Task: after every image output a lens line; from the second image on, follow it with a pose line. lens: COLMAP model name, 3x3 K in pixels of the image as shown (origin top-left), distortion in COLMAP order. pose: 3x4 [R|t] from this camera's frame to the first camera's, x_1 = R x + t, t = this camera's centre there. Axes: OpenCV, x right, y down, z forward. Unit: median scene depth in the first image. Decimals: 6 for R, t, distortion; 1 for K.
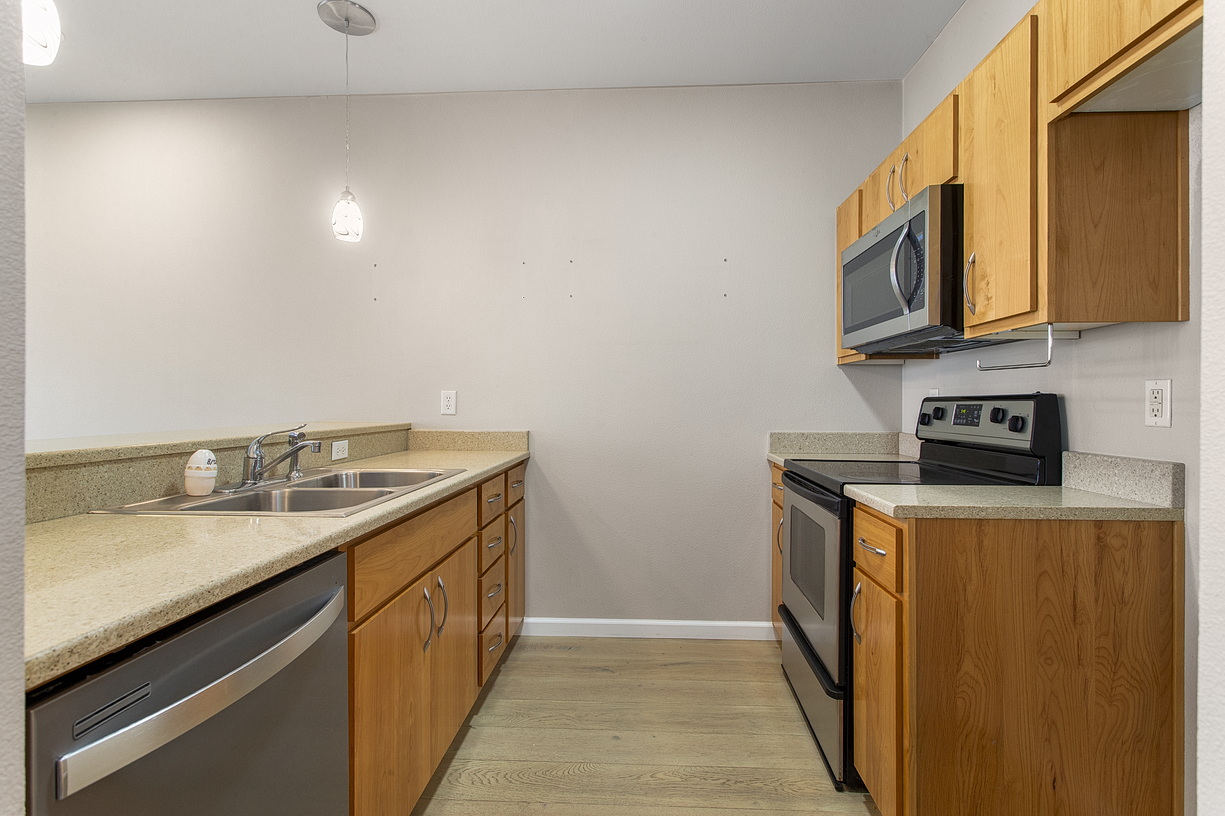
lens RADIAL K [[588.2, 0, 613.8], [0, 588.2, 403.4], [0, 0, 1]] dist [0.001414, 0.000818]
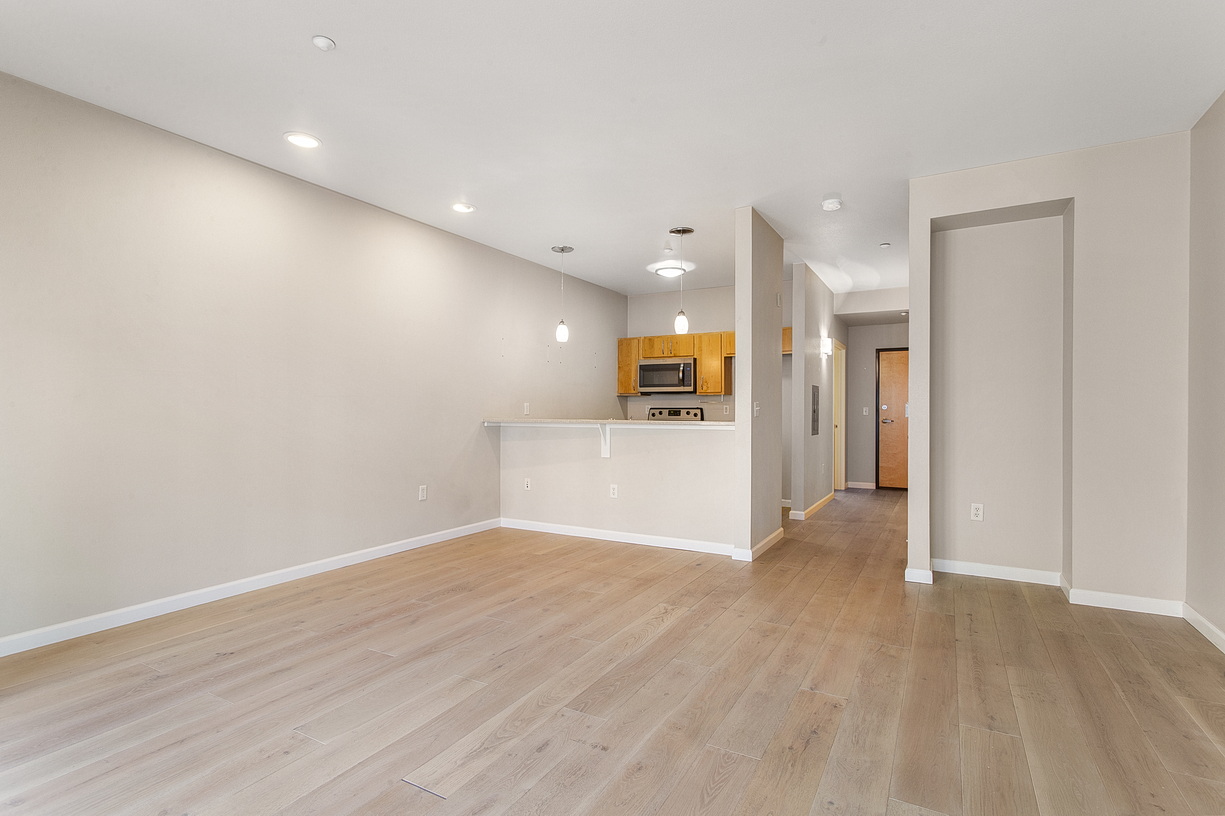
lens RADIAL K [[578.9, 0, 612.4], [0, 578.9, 399.3], [0, 0, 1]] dist [-0.000330, 0.001659]
pose [[0.453350, 0.015777, 0.891193, -3.202364], [-0.000355, 0.999846, -0.017520, -0.002577], [-0.891333, 0.007626, 0.453286, -0.320715]]
